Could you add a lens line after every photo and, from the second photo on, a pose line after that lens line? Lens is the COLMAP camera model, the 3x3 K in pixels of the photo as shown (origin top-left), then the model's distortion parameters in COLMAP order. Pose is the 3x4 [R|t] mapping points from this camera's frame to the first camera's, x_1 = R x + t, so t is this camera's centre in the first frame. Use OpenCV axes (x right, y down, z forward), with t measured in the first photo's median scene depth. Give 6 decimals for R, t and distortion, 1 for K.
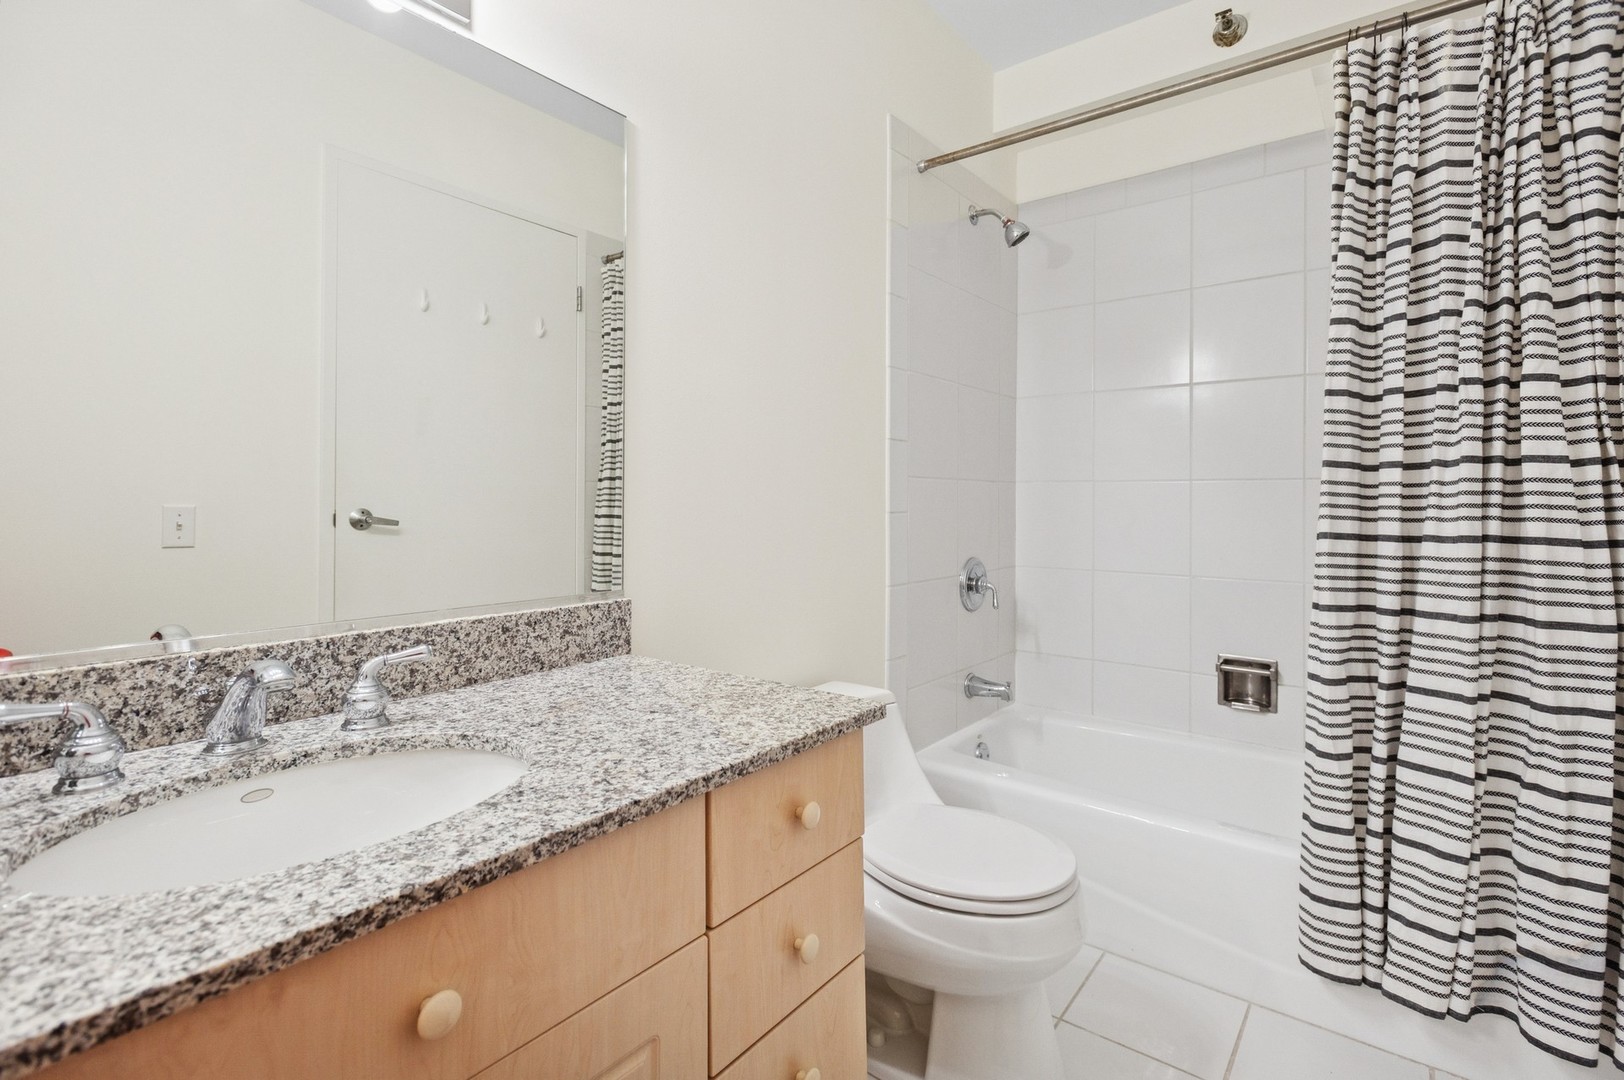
lens RADIAL K [[771.5, 0, 809.1], [0, 771.5, 531.3], [0, 0, 1]] dist [0.013260, -0.002777]
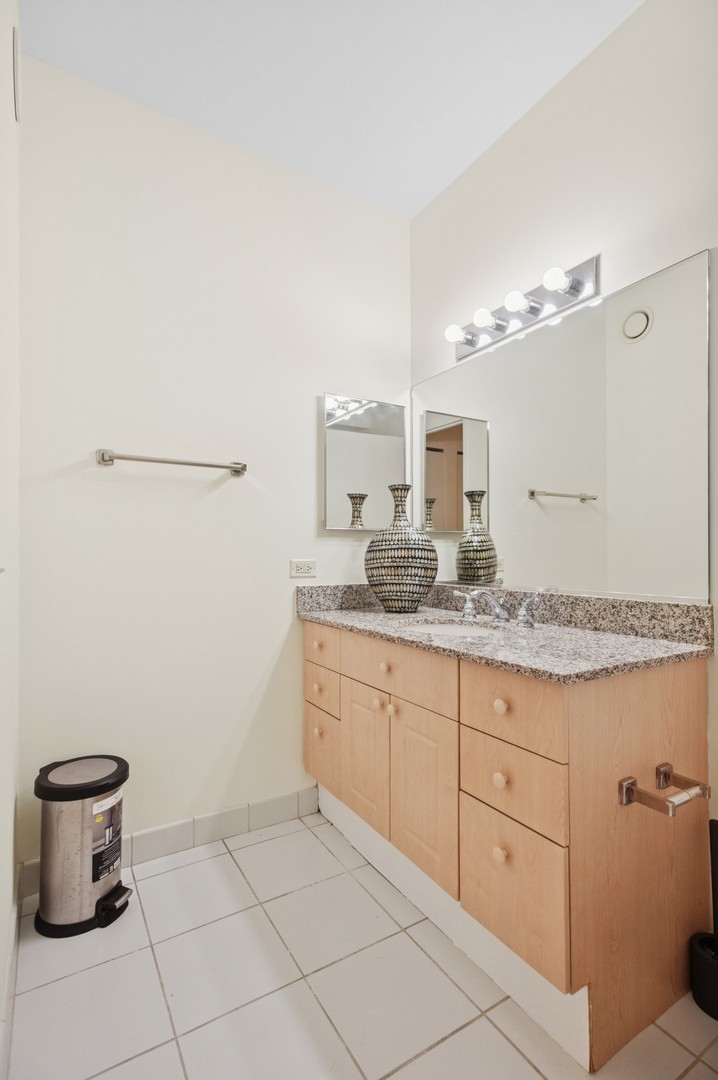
lens RADIAL K [[513.1, 0, 358.8], [0, 513.1, 543.5], [0, 0, 1]] dist [0.013260, -0.002777]
pose [[-0.353025, -0.016399, -0.935470, 0.978323], [-0.033874, 0.999415, -0.004737, 0.003559], [0.935000, 0.030016, -0.353374, 0.868940]]
